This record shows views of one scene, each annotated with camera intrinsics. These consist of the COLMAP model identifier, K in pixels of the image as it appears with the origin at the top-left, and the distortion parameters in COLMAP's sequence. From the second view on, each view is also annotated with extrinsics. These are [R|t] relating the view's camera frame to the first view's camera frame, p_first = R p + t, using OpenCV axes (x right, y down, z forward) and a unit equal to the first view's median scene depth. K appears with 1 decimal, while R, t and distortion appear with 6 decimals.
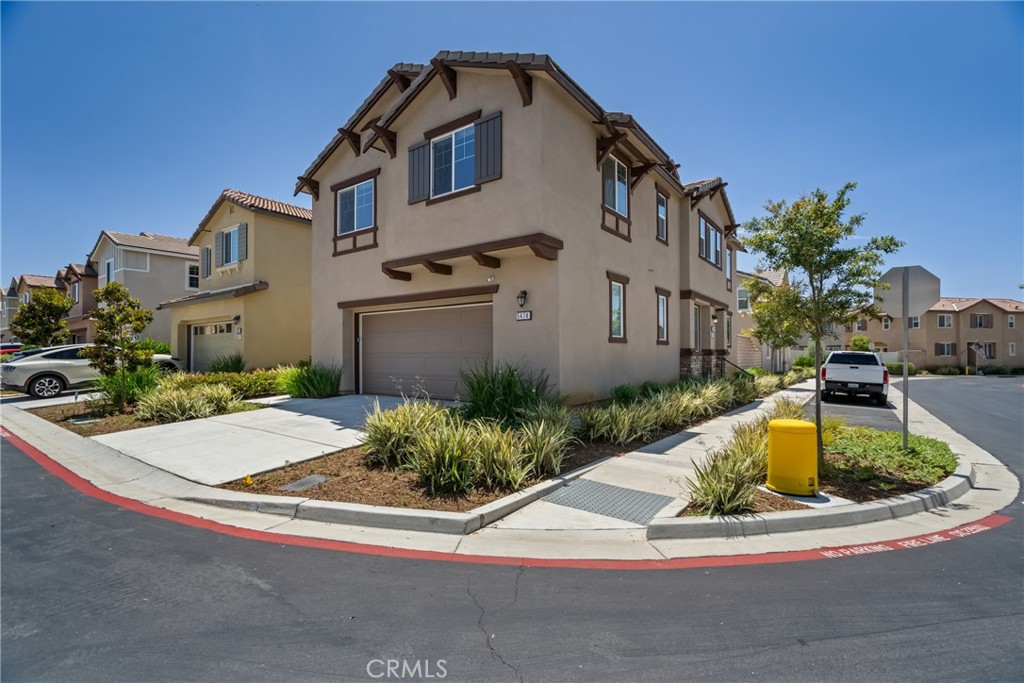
lens RADIAL K [[464.3, 0, 504.7], [0, 464.3, 342.7], [0, 0, 1]] dist [-0.004504, 0.001638]
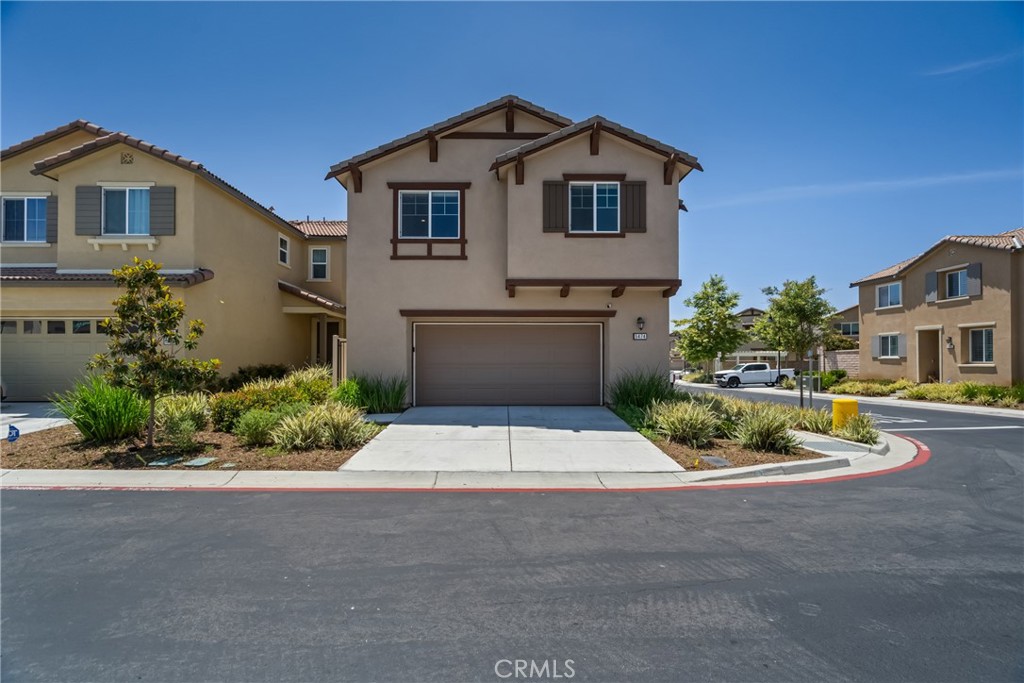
lens RADIAL K [[464.3, 0, 510.7], [0, 464.3, 348.8], [0, 0, 1]] dist [-0.004504, 0.001638]
pose [[0.794699, 0.024443, 0.606511, -0.926756], [-0.016124, 0.999686, -0.019161, 0.007180], [-0.606789, 0.005448, 0.794844, 0.156421]]
